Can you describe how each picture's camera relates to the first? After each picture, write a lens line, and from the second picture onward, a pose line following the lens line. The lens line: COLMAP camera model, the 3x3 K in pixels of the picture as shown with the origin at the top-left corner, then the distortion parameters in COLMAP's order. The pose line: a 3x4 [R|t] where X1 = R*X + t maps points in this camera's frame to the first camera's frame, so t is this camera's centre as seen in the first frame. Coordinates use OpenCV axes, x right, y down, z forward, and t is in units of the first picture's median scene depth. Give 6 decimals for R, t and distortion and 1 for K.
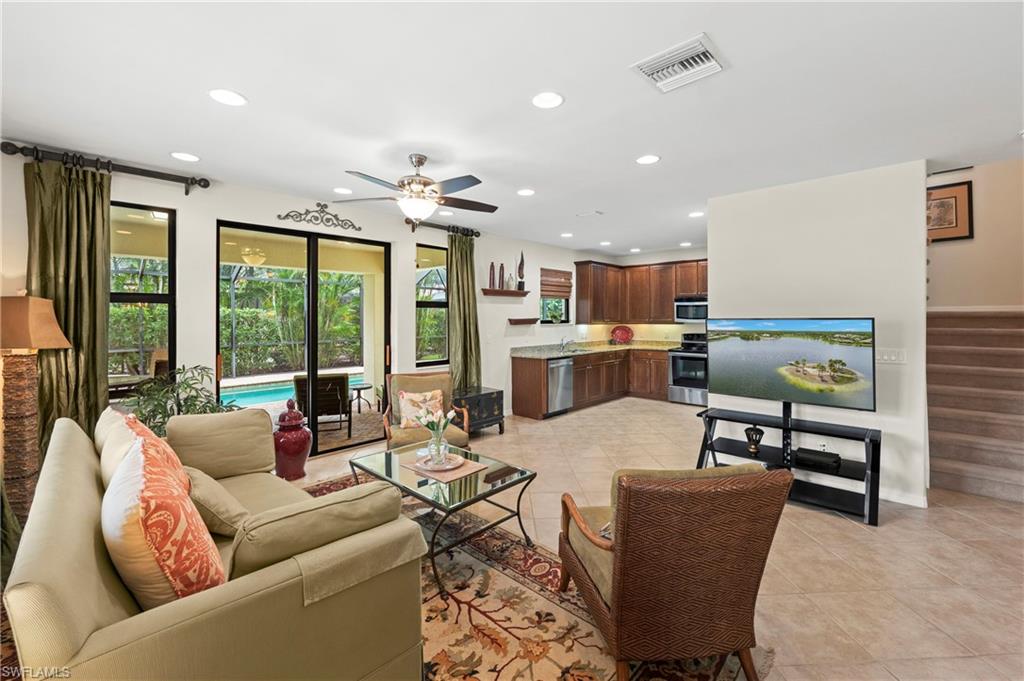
lens RADIAL K [[426.7, 0, 516.6], [0, 426.7, 313.8], [0, 0, 1]] dist [-0.013122, 0.001026]
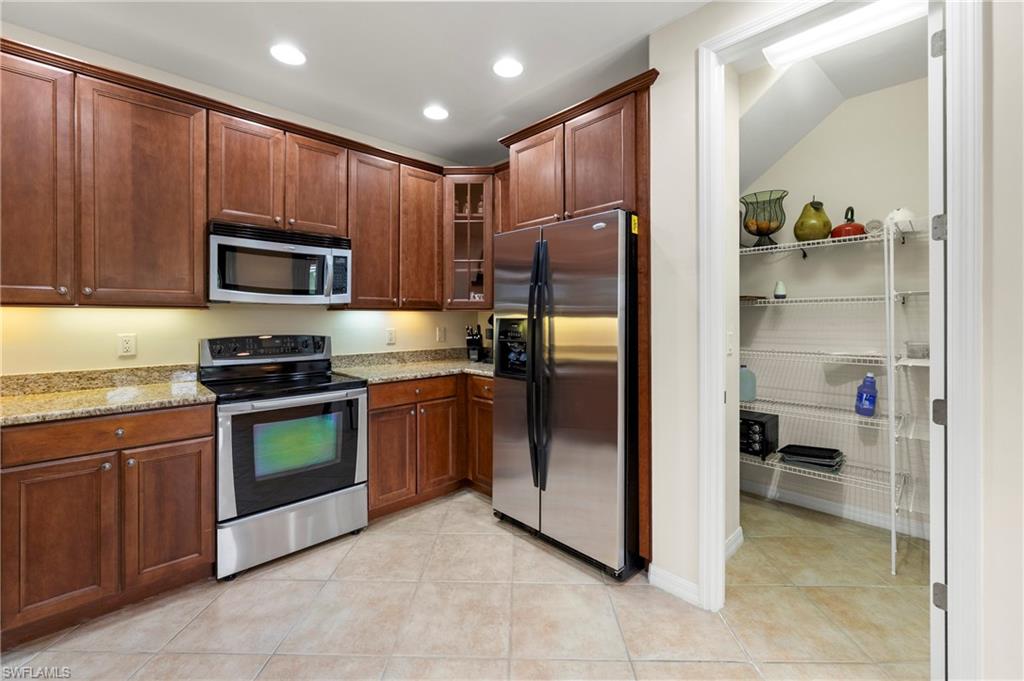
lens RADIAL K [[426.7, 0, 514.4], [0, 426.7, 313.2], [0, 0, 1]] dist [-0.013122, 0.001026]
pose [[0.012858, 0.011527, 0.999851, 0.086617], [-0.010564, 0.999879, -0.011392, 0.033623], [-0.999862, -0.010416, 0.012978, 0.892425]]
